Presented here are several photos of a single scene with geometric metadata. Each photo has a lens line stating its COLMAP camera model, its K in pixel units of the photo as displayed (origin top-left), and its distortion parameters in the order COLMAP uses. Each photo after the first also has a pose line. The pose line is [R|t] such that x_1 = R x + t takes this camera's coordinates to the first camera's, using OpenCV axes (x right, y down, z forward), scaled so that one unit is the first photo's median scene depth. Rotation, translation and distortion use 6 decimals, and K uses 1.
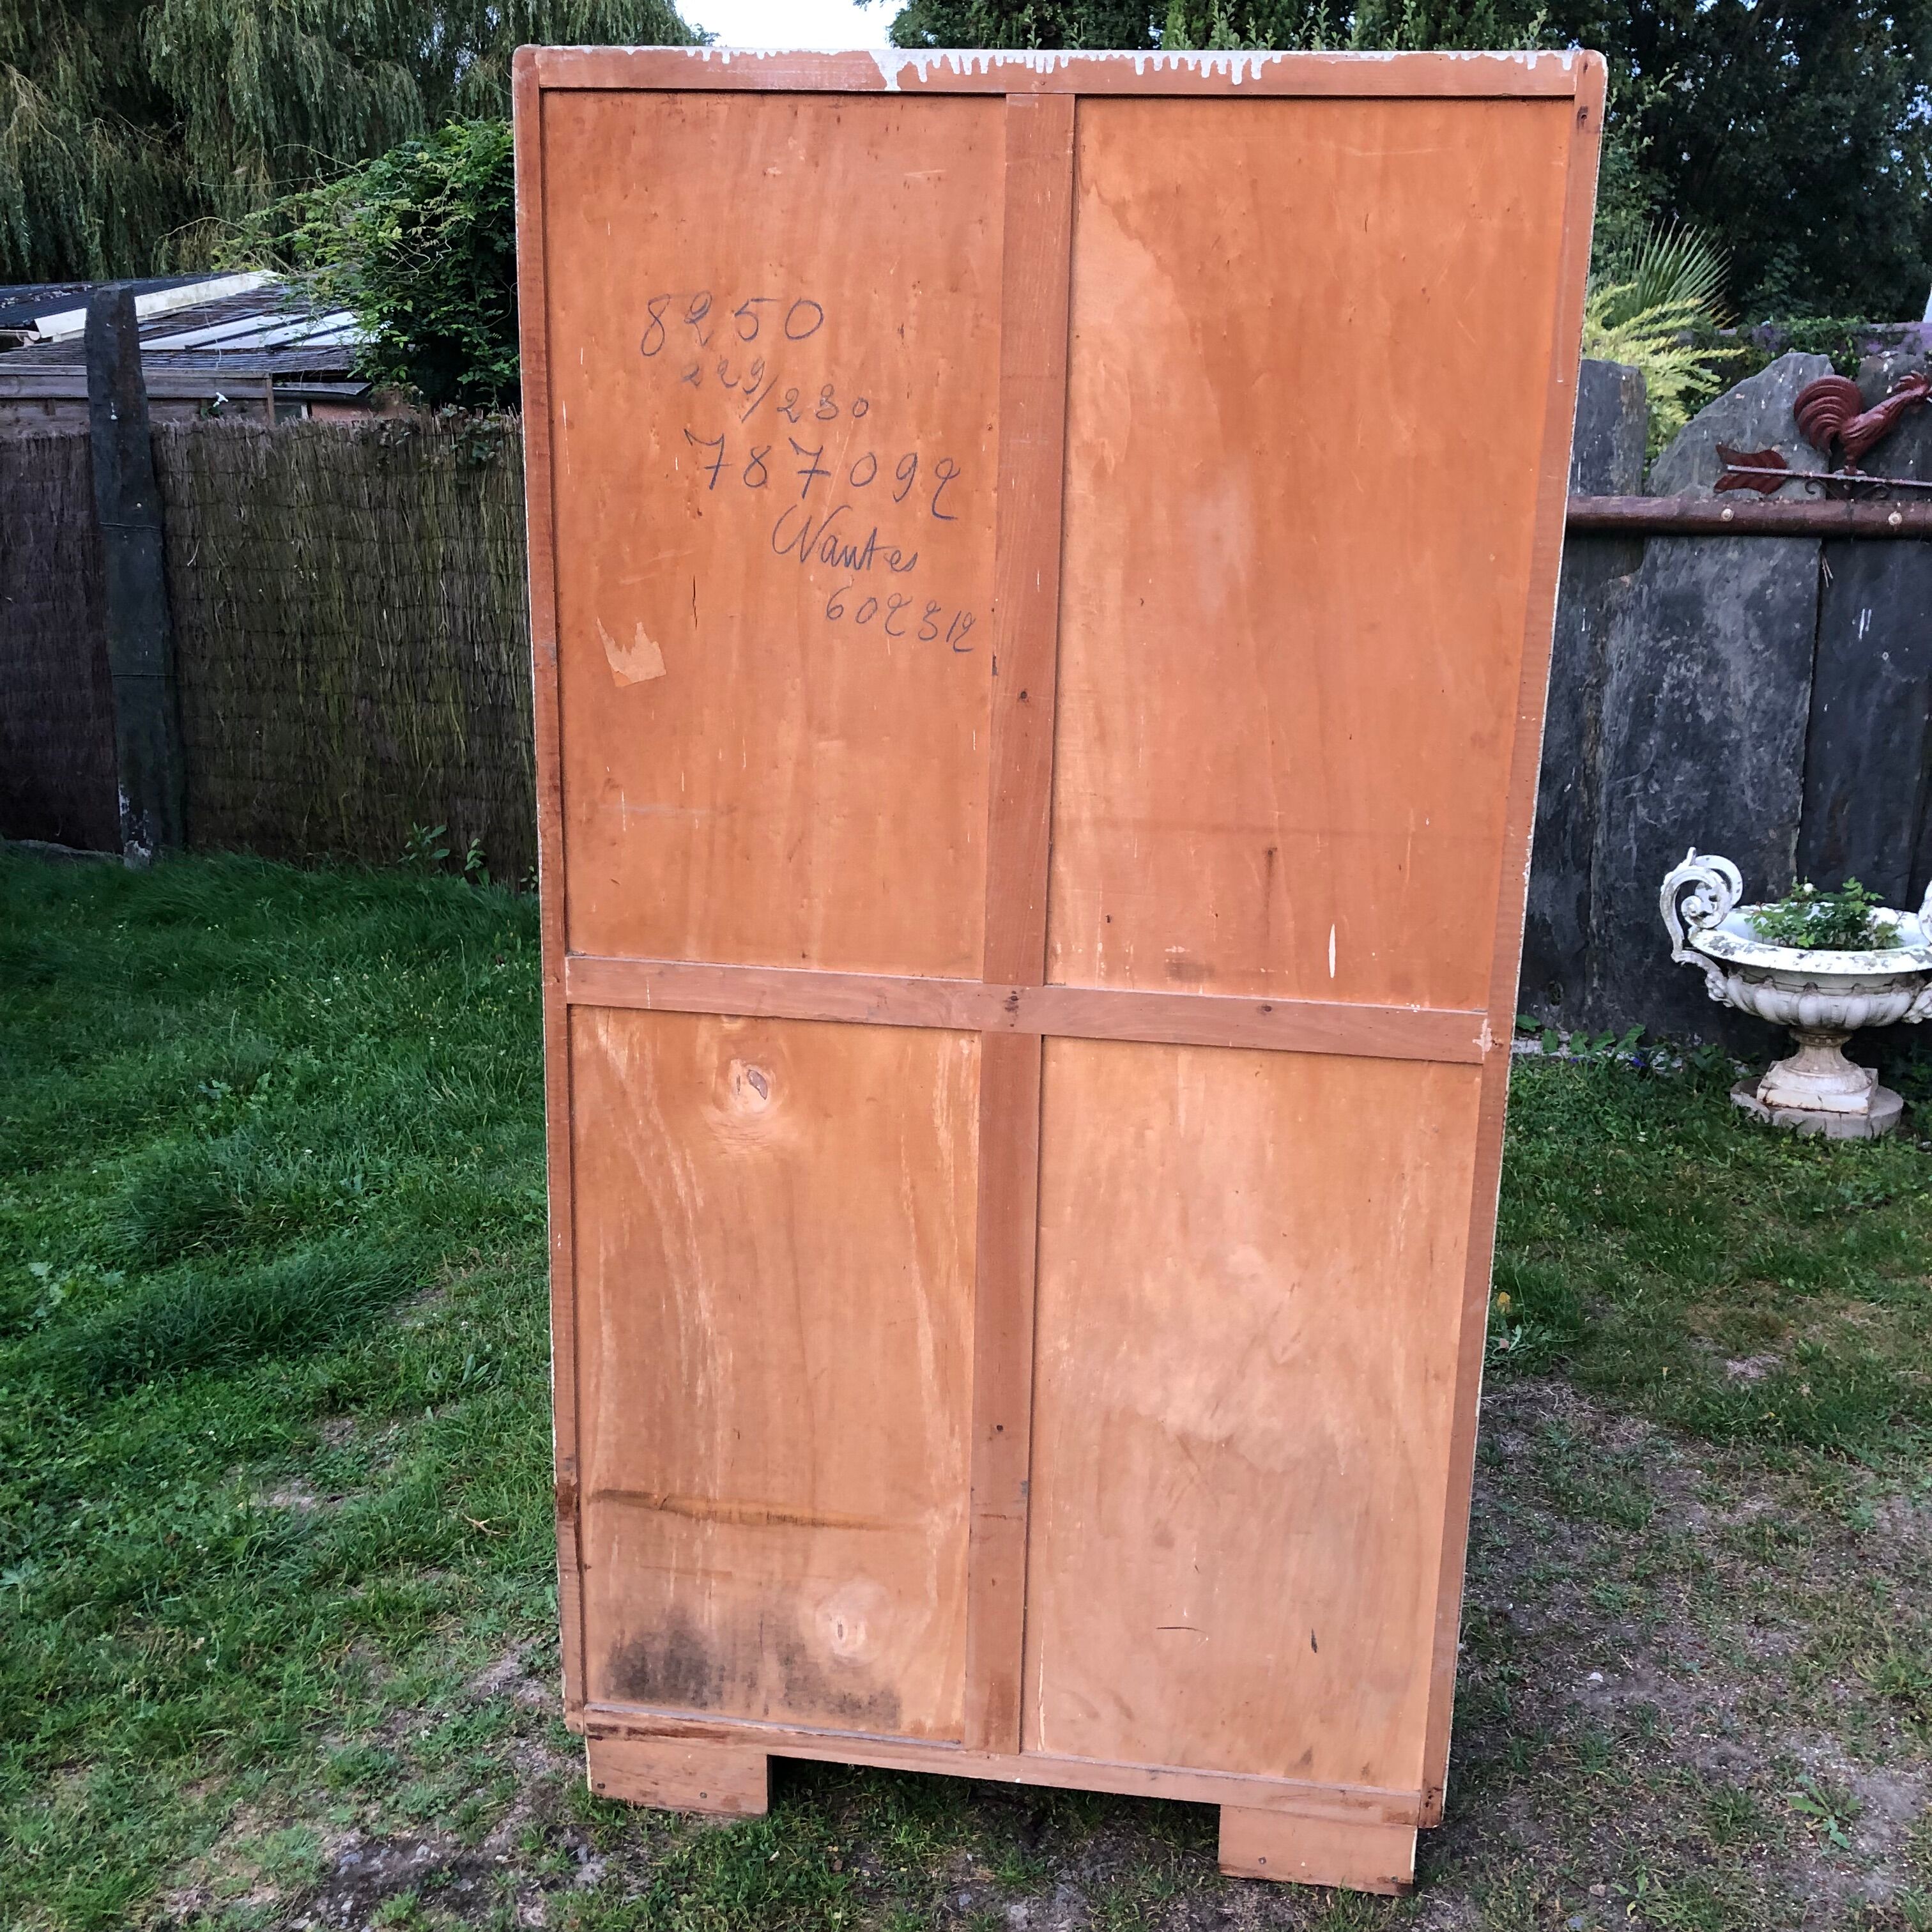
lens RADIAL K [[2091.9, 0, 1002.1], [0, 2091.9, 979.9], [0, 0, 1]] dist [0.084809, -0.212904]
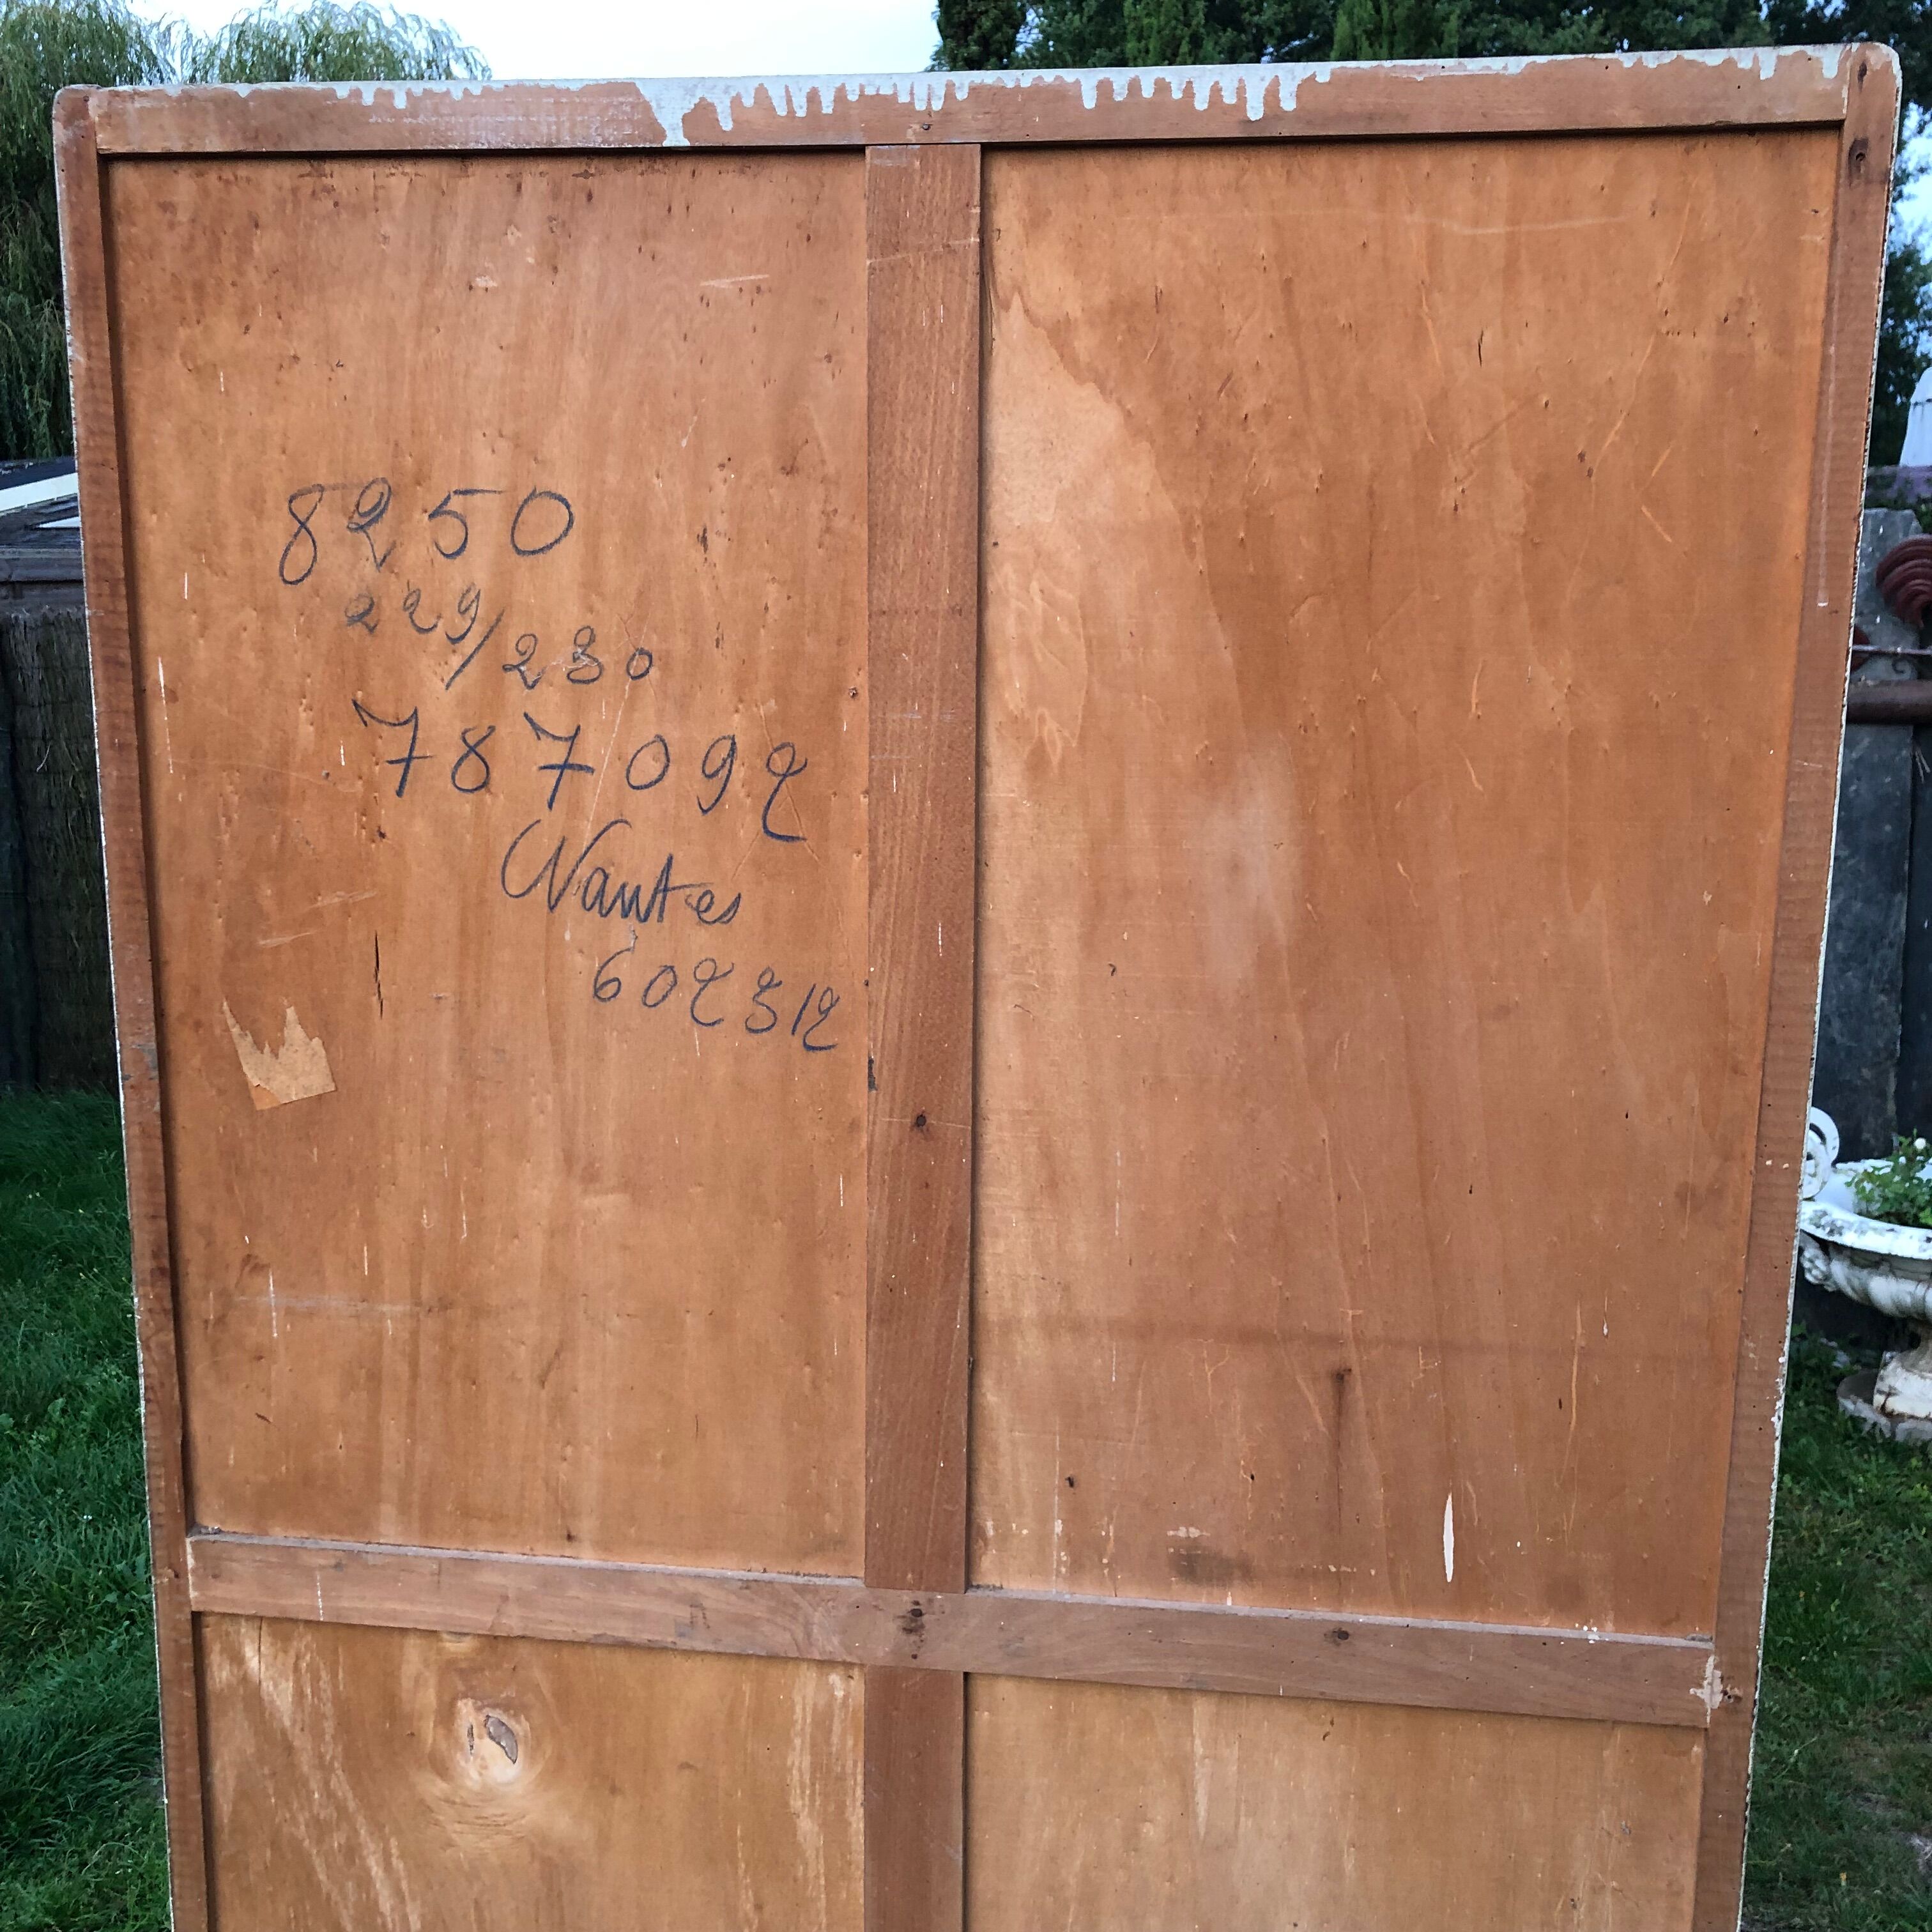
lens RADIAL K [[2253.9, 0, 955.8], [0, 2253.9, 1003.1], [0, 0, 1]] dist [0.081367, -0.140860]
pose [[0.999830, -0.018456, -0.000459, 0.021176], [0.018365, 0.996823, -0.077508, -0.118291], [0.001888, 0.077486, 0.996992, 0.347186]]
